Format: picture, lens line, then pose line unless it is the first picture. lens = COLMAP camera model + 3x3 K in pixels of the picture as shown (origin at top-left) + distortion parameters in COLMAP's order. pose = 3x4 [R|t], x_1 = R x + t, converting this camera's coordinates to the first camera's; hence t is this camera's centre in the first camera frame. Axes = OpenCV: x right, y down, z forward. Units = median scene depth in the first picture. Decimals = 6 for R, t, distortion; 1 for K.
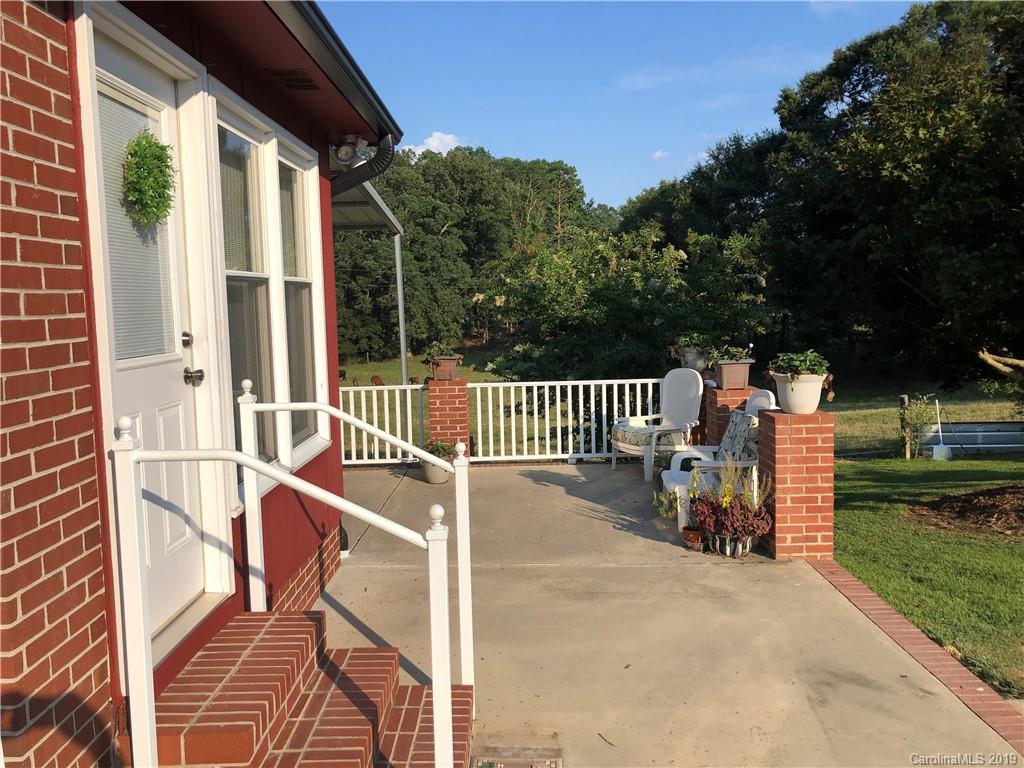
lens RADIAL K [[850.4, 0, 512.0], [0, 850.4, 382.6], [0, 0, 1]] dist [0.036942, -0.049128]
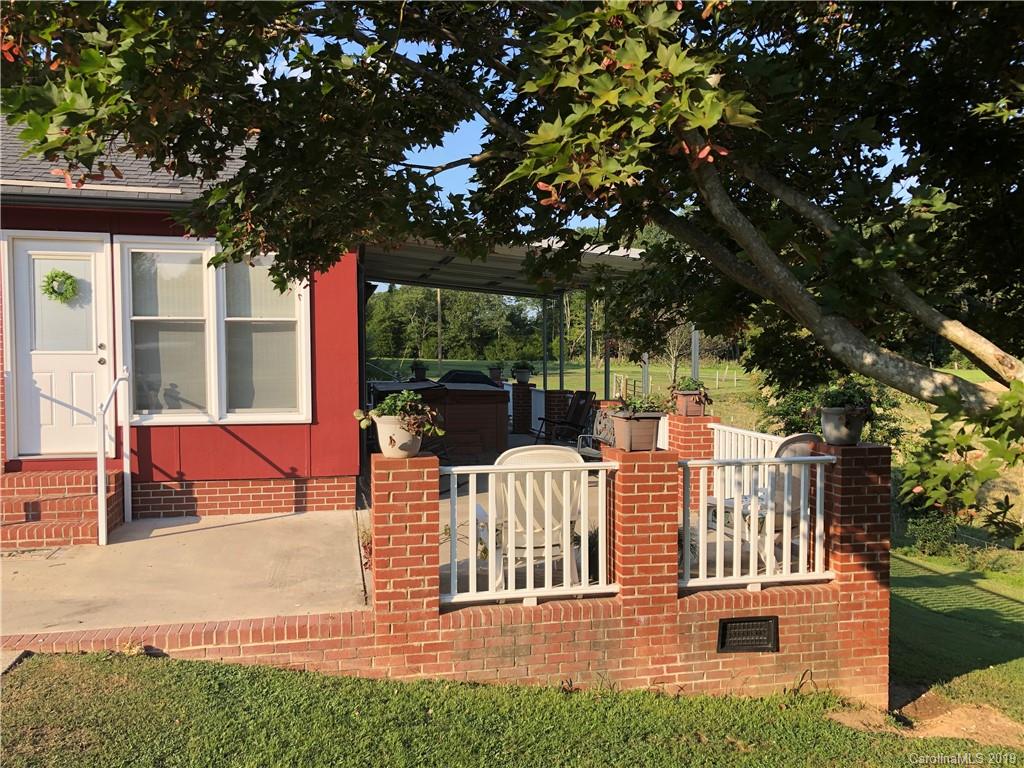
lens RADIAL K [[850.4, 0, 512.5], [0, 850.4, 382.8], [0, 0, 1]] dist [0.036942, -0.049128]
pose [[0.217833, 0.071968, -0.973329, 1.748454], [-0.105201, 0.993199, 0.049893, -0.147656], [0.970300, 0.091527, 0.223922, 1.240644]]
